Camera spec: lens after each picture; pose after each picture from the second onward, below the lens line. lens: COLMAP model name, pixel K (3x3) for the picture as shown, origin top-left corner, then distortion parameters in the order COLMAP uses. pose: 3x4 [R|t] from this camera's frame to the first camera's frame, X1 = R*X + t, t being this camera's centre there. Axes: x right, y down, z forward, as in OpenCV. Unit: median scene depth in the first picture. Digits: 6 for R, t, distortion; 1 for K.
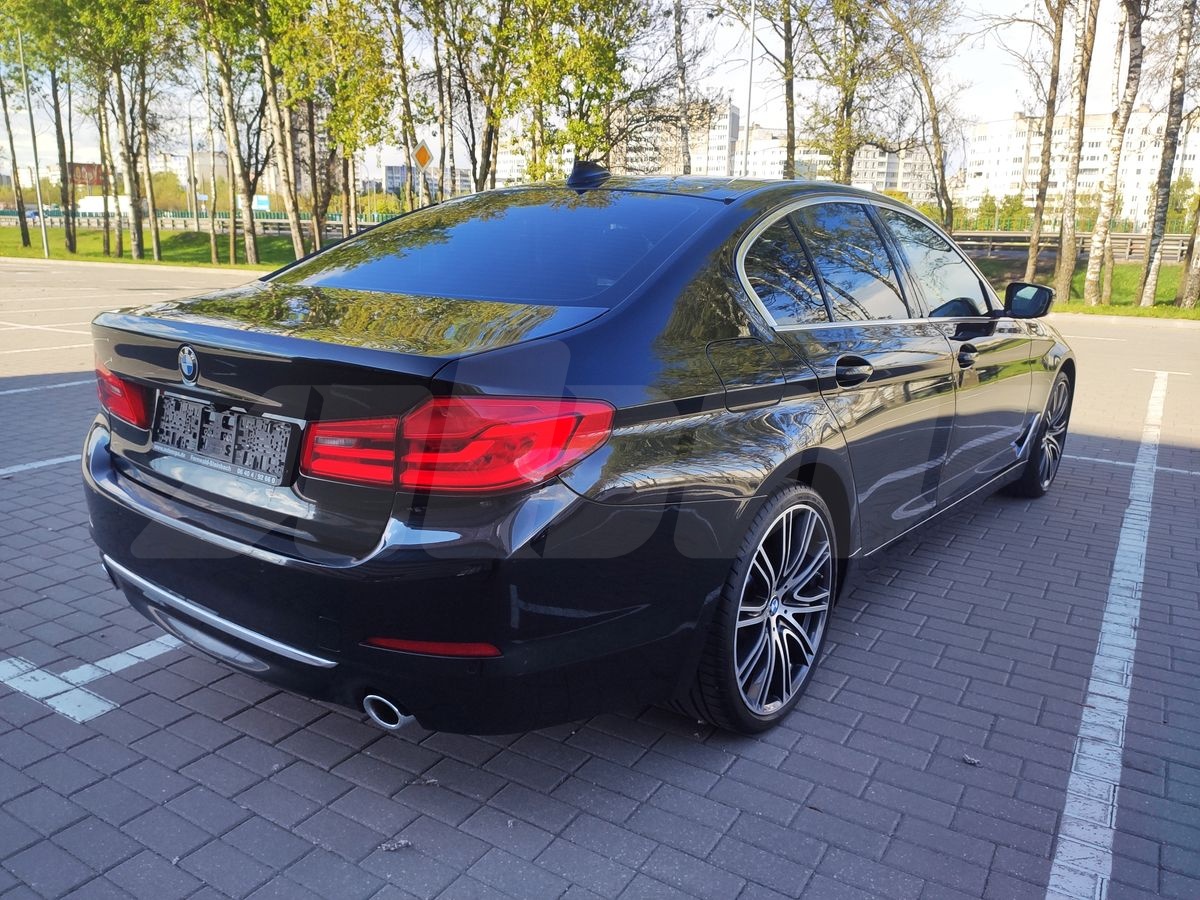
lens RADIAL K [[912.0, 0, 604.2], [0, 912.0, 449.8], [0, 0, 1]] dist [0.019562, -0.019852]
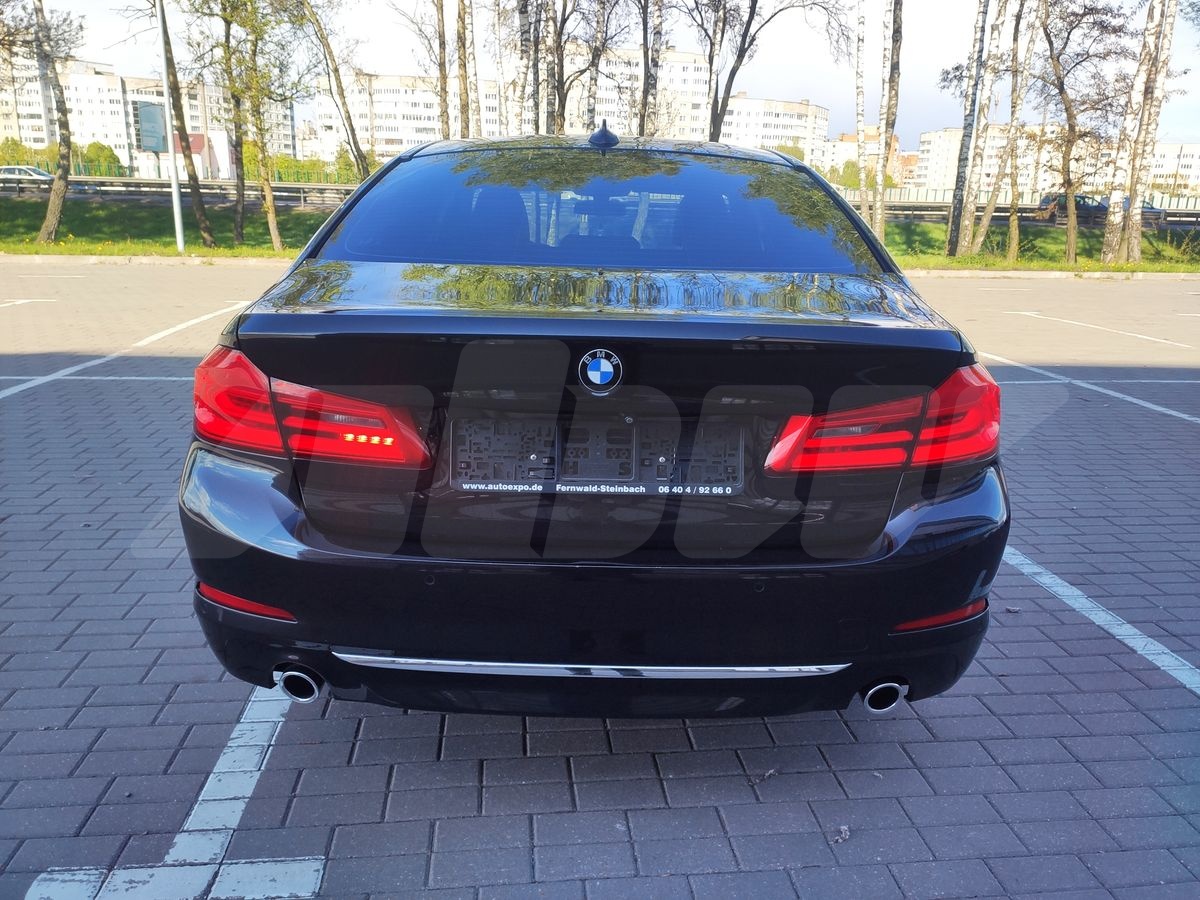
lens RADIAL K [[912.0, 0, 601.3], [0, 912.0, 452.7], [0, 0, 1]] dist [0.019562, -0.019852]
pose [[0.790811, -0.164305, 0.589595, -0.098387], [0.133793, 0.986404, 0.095431, -0.010370], [-0.597259, 0.003416, 0.802041, 0.037981]]
